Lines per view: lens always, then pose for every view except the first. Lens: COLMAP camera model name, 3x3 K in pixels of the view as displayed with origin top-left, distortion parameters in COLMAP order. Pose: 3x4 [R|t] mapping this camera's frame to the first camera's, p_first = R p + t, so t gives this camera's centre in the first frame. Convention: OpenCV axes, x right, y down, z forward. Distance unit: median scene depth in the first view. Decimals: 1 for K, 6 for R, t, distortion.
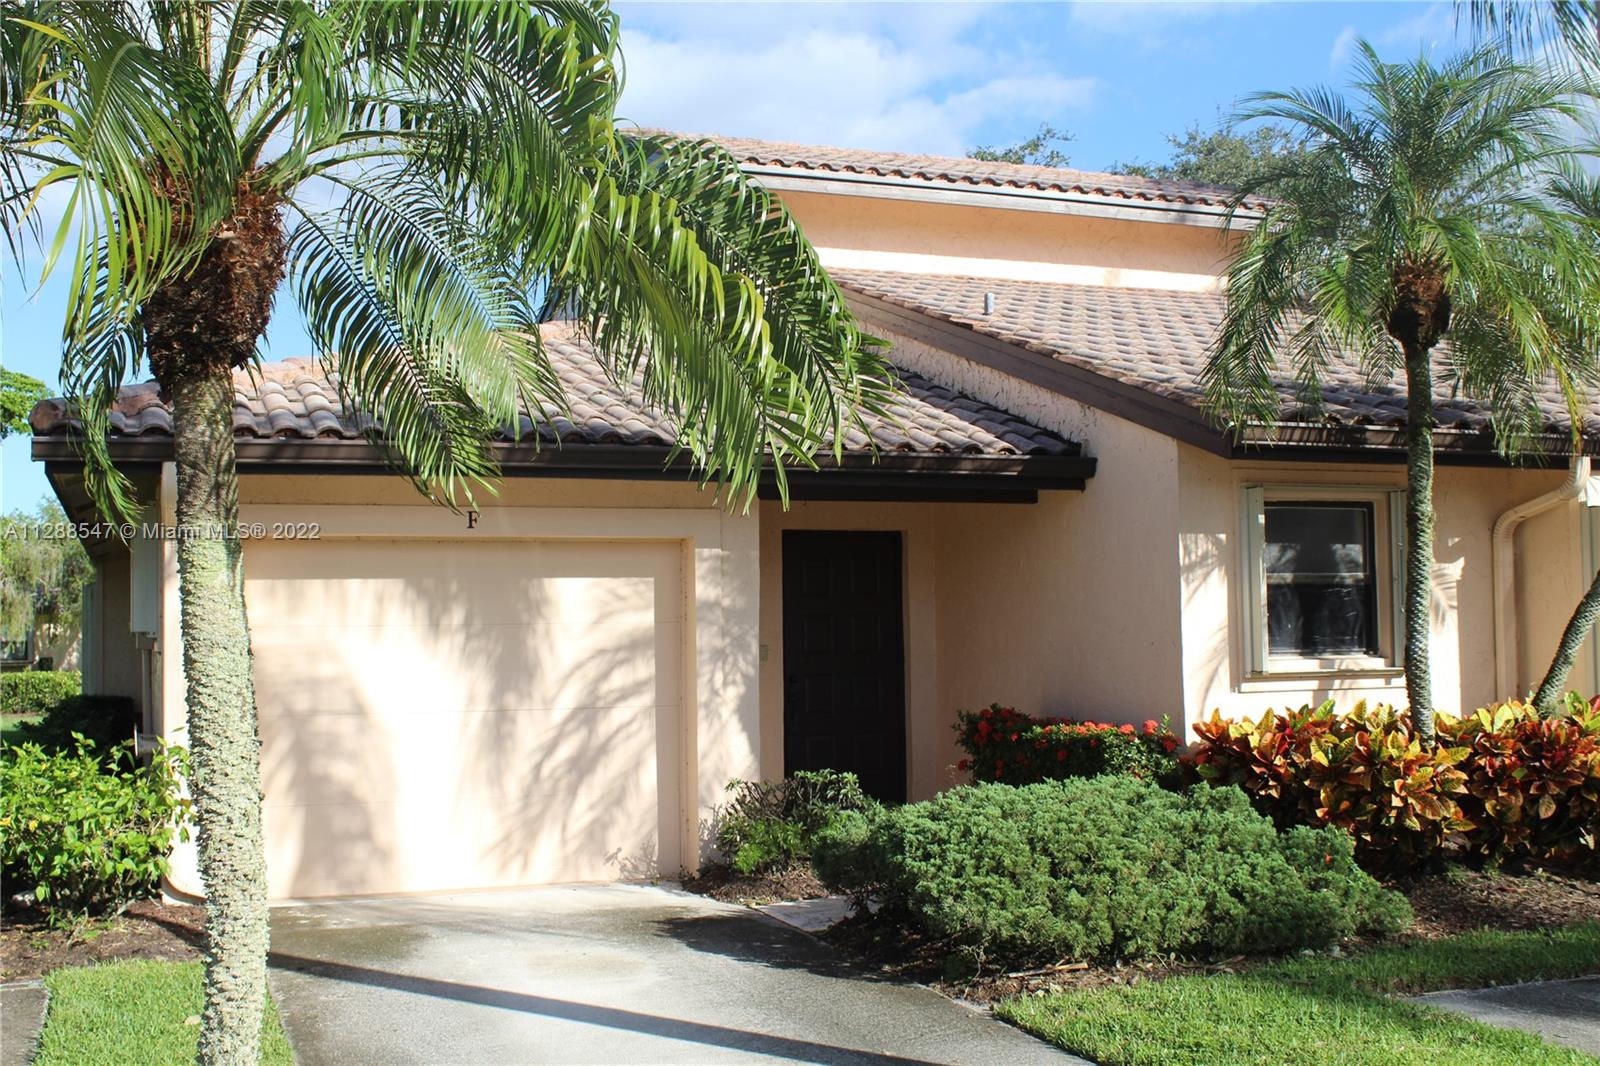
lens RADIAL K [[1799.2, 0, 800.0], [0, 1799.2, 533.0], [0, 0, 1]] dist [-0.138070, 0.007046]
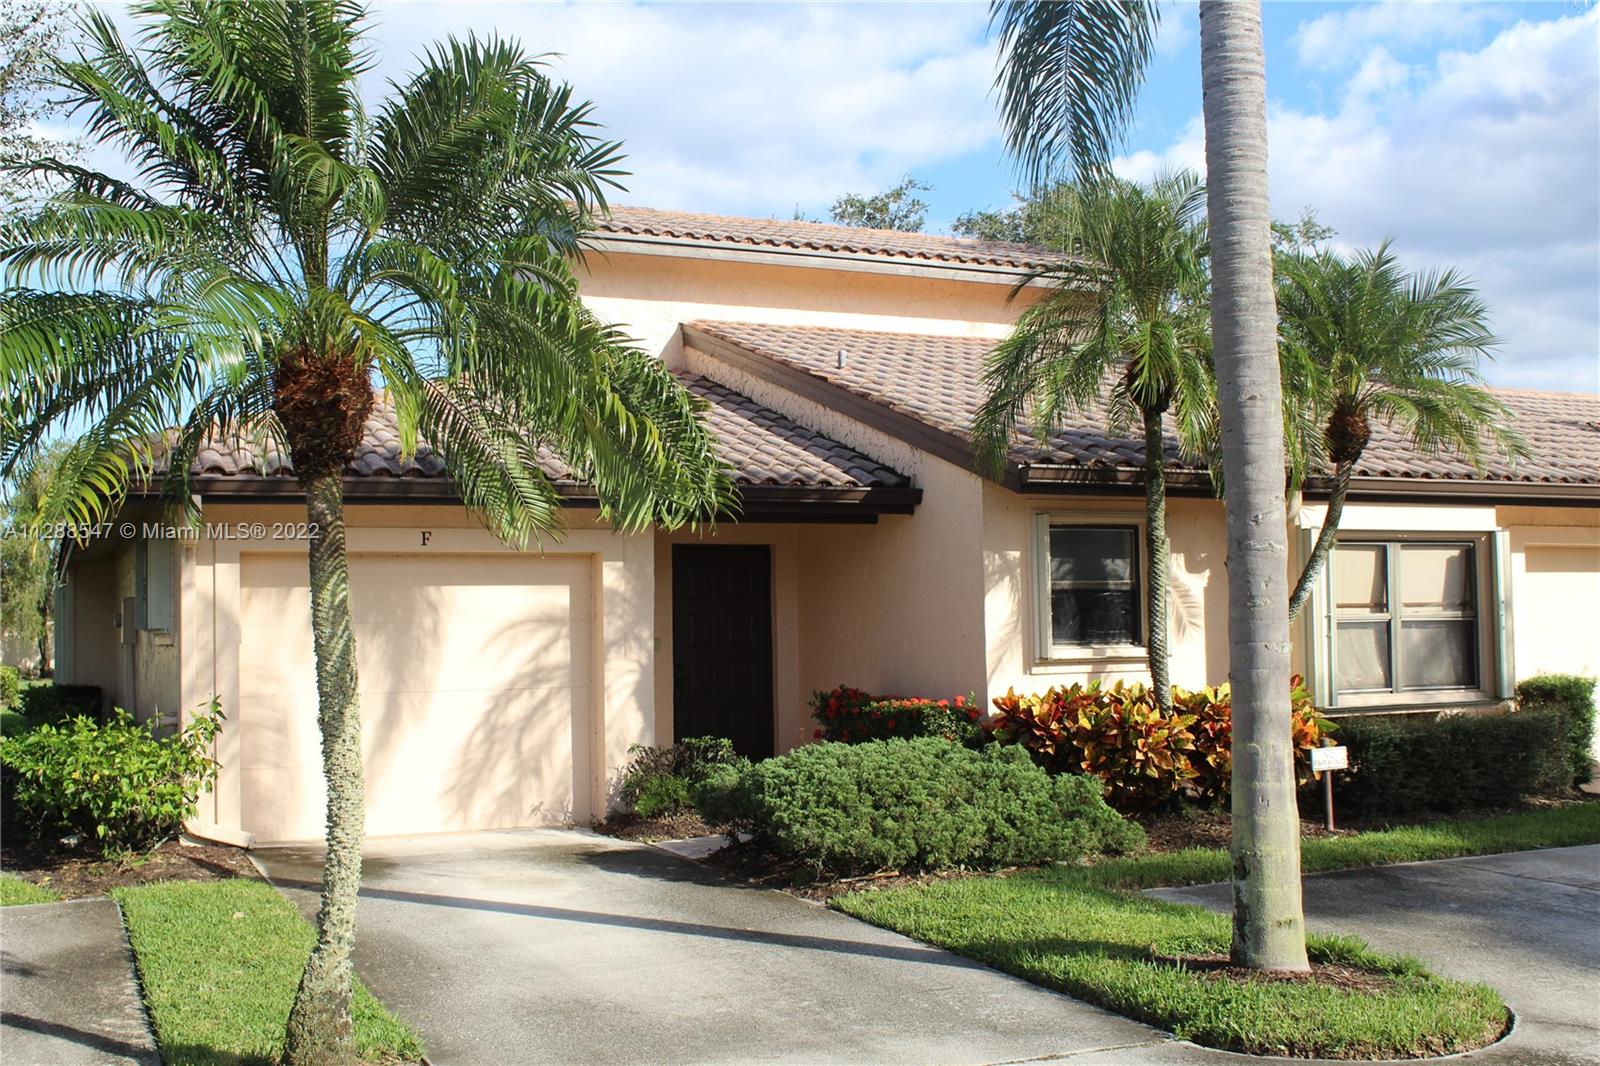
lens RADIAL K [[1776.8, 0, 800.0], [0, 1776.8, 533.0], [0, 0, 1]] dist [-0.145289, -0.004632]
pose [[0.998027, 0.000804, 0.062781, 0.001470], [-0.000904, 0.999998, 0.001558, -0.015636], [-0.062779, -0.001611, 0.998026, -0.290209]]
